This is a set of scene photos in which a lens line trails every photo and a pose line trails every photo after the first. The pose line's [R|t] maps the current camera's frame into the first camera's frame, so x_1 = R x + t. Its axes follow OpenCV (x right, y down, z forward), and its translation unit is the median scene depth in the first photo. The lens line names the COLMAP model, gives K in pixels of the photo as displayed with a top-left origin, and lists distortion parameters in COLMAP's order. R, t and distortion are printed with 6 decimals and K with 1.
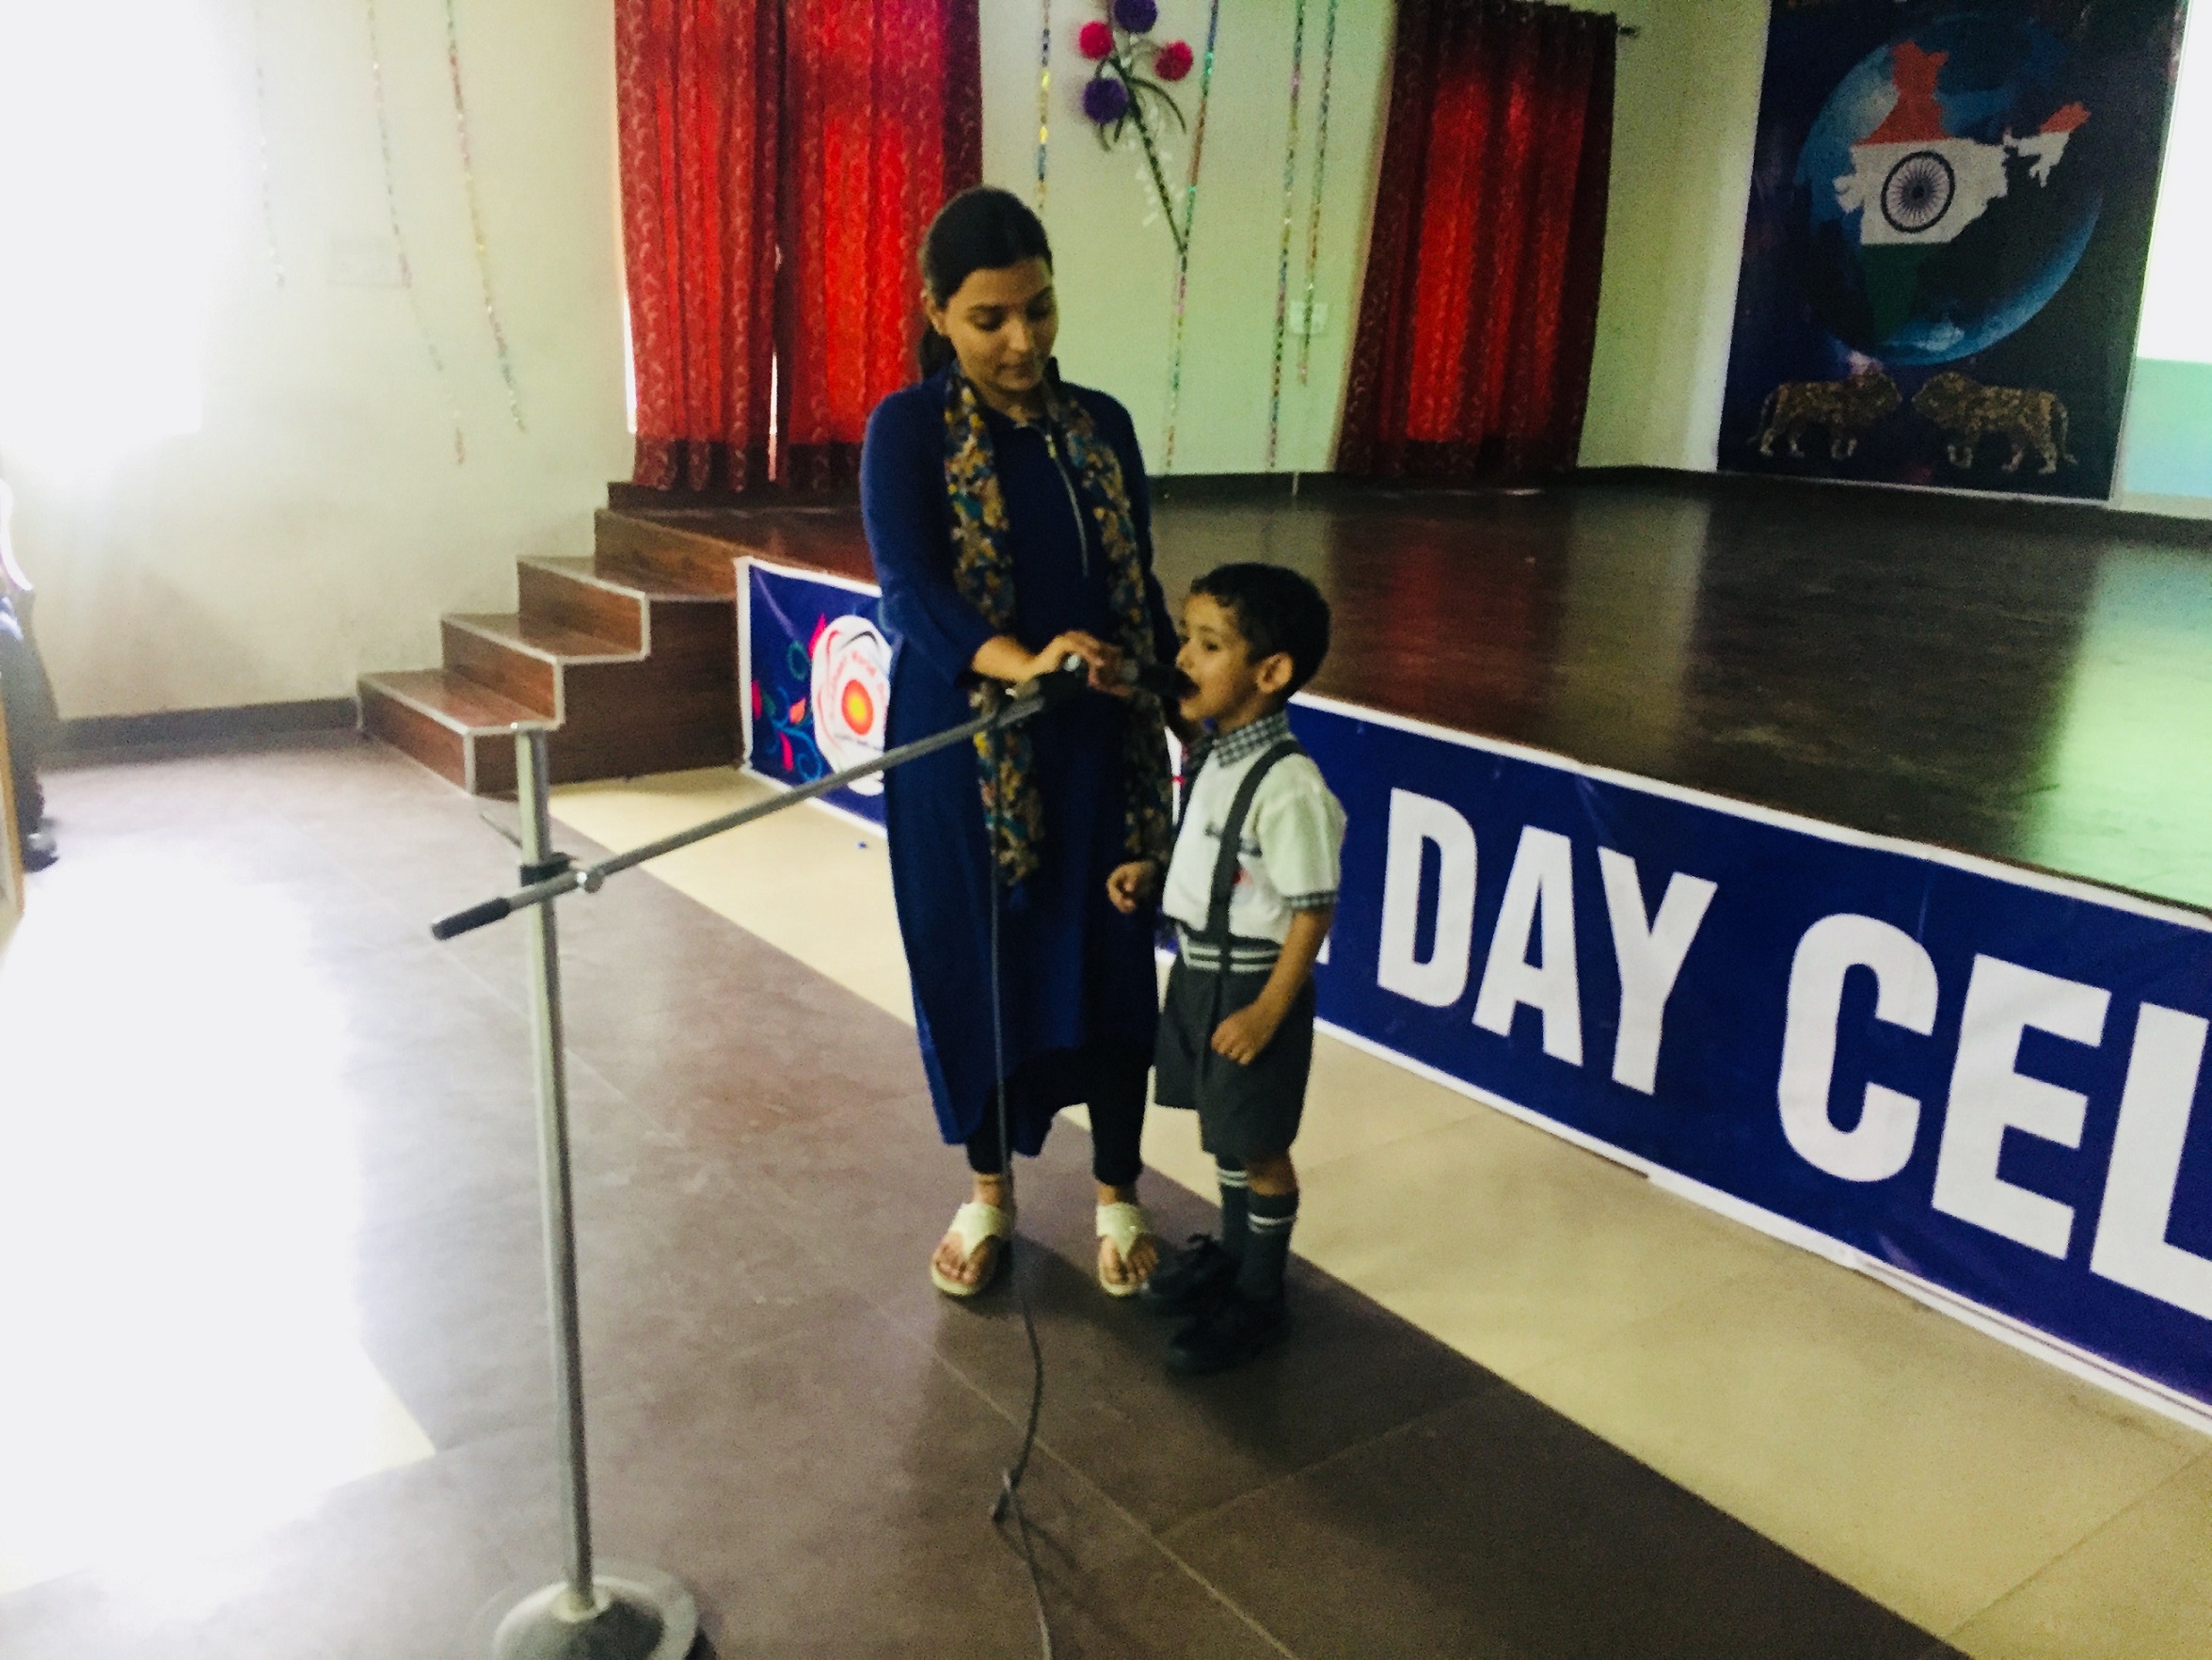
lens RADIAL K [[1857.8, 0, 1105.6], [0, 1857.8, 832.7], [0, 0, 1]] dist [0.011936, 0.000749]
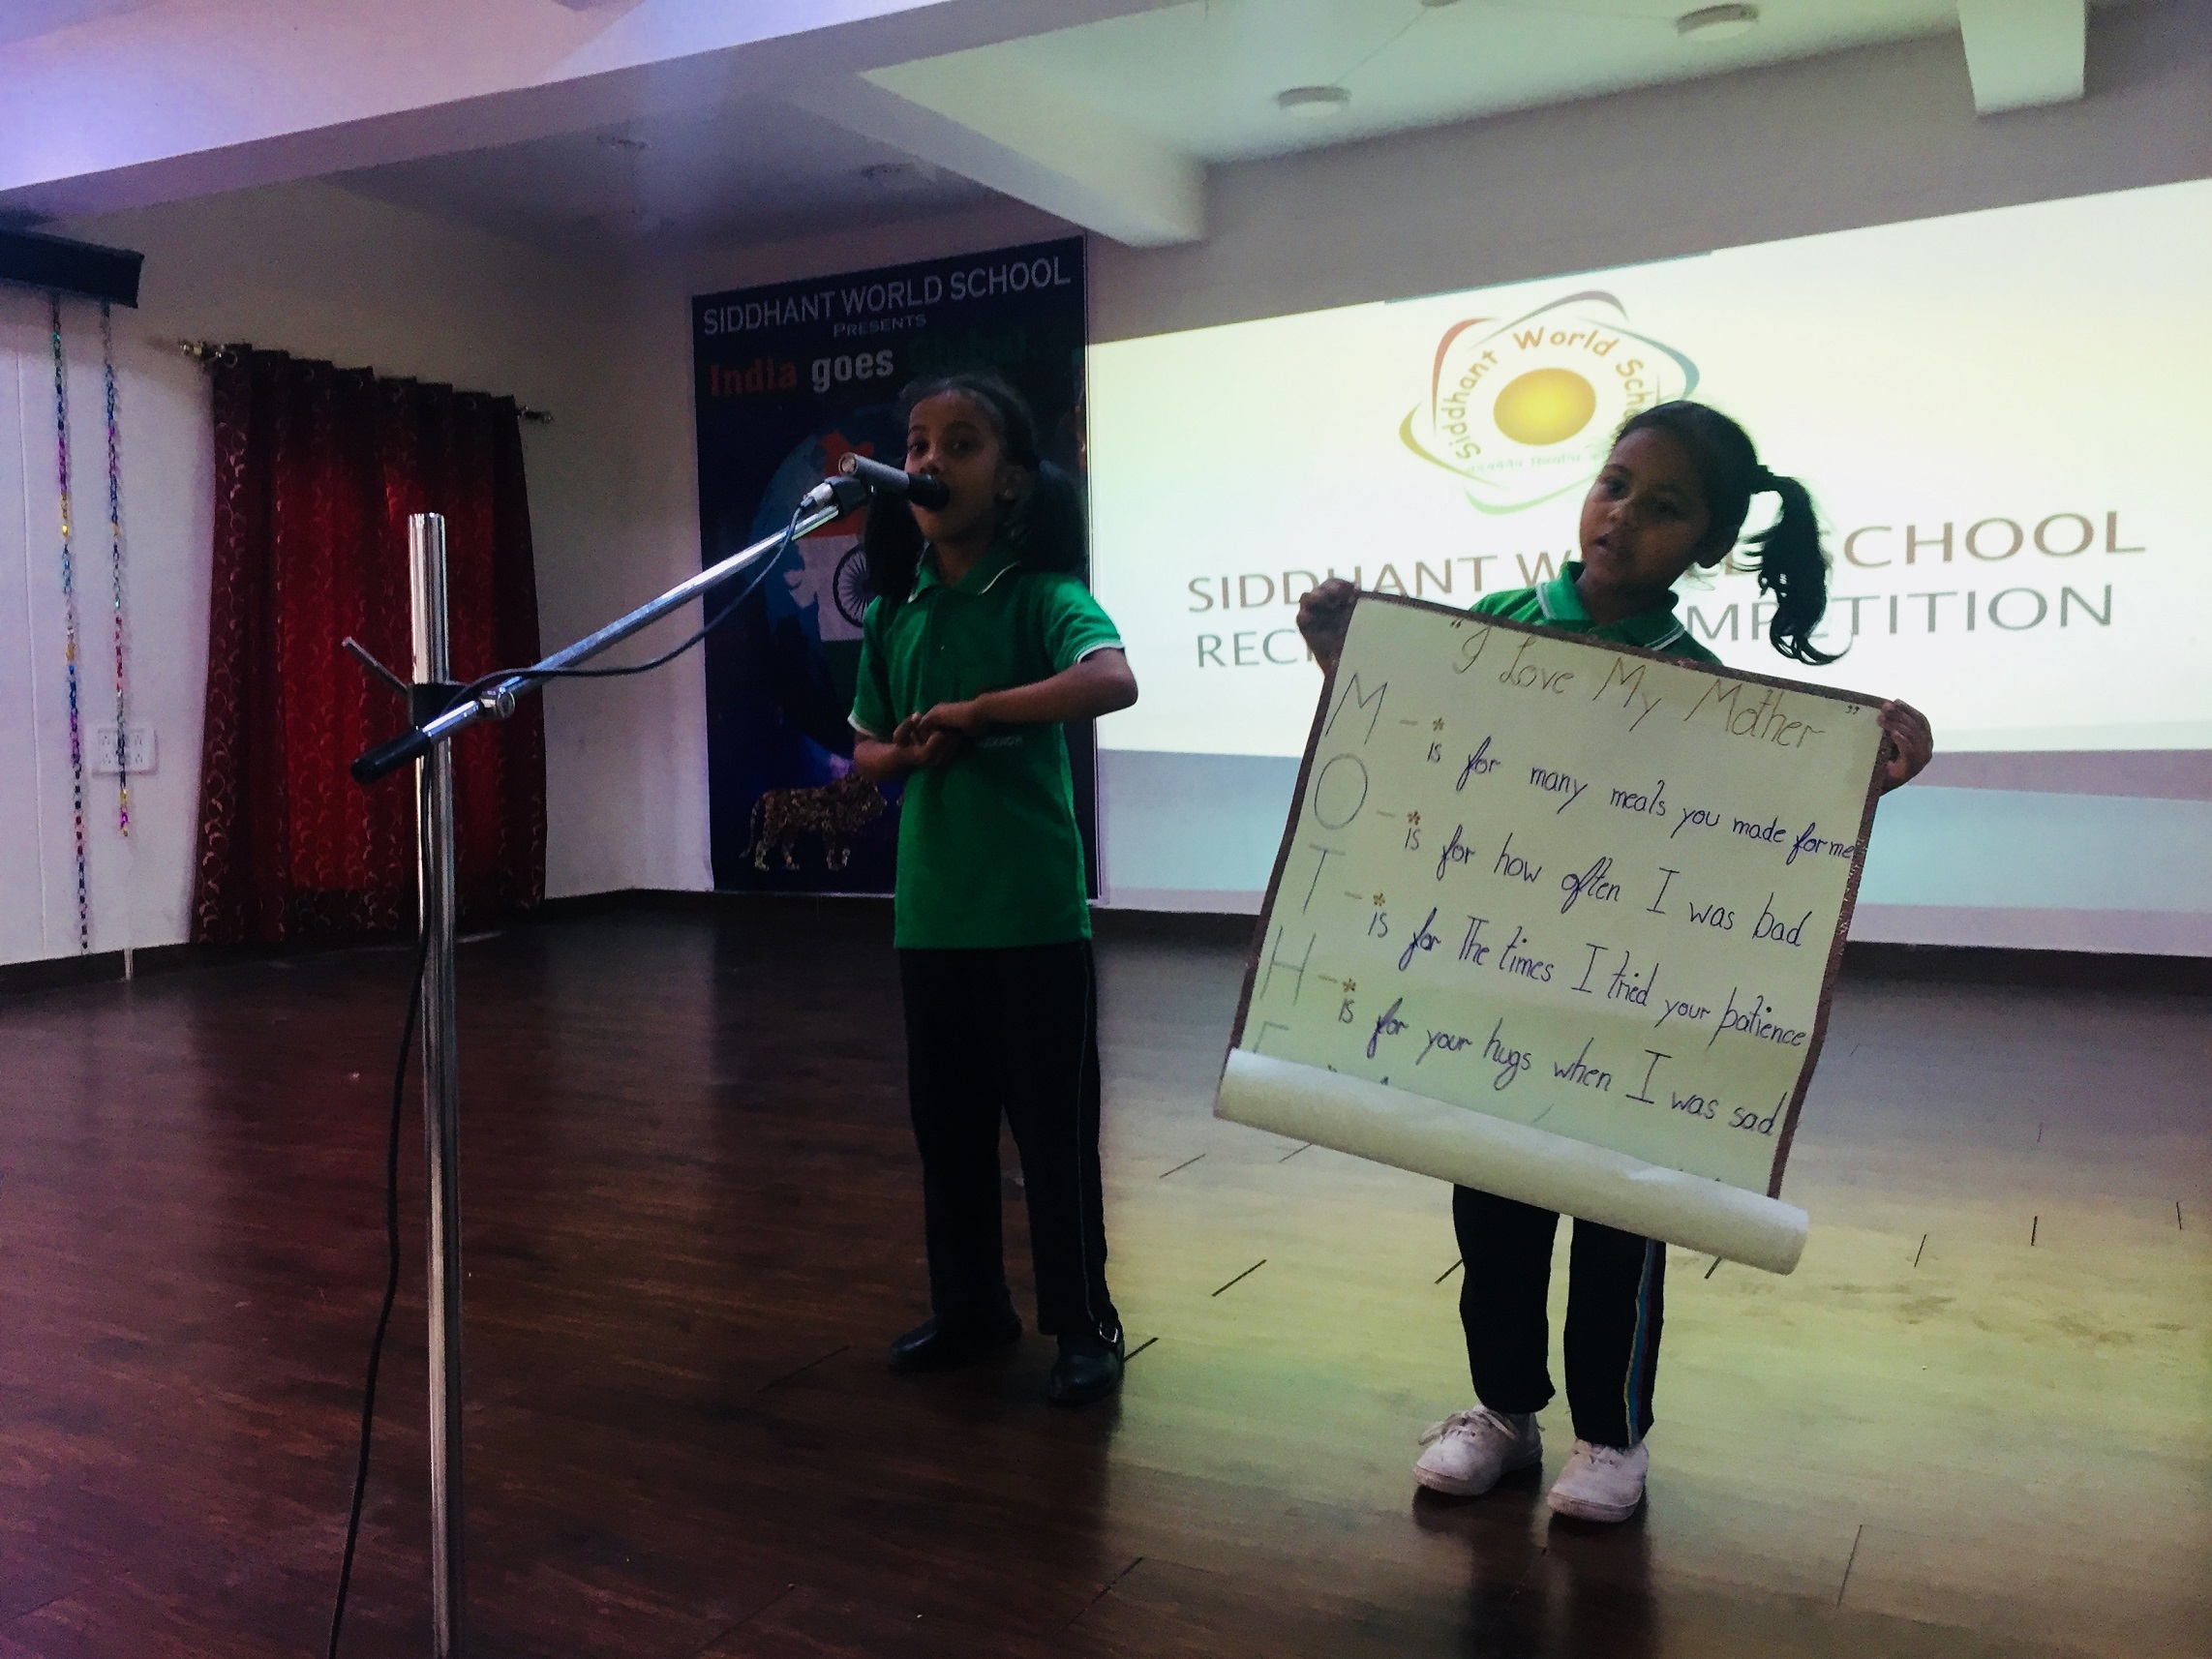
lens RADIAL K [[1857.5, 0, 1106.1], [0, 1857.5, 827.3], [0, 0, 1]] dist [0.011936, 0.000749]
pose [[0.898497, -0.070882, 0.433219, 0.127347], [0.158251, 0.972821, -0.169042, -0.049738], [-0.409463, 0.220441, 0.885294, 0.153547]]
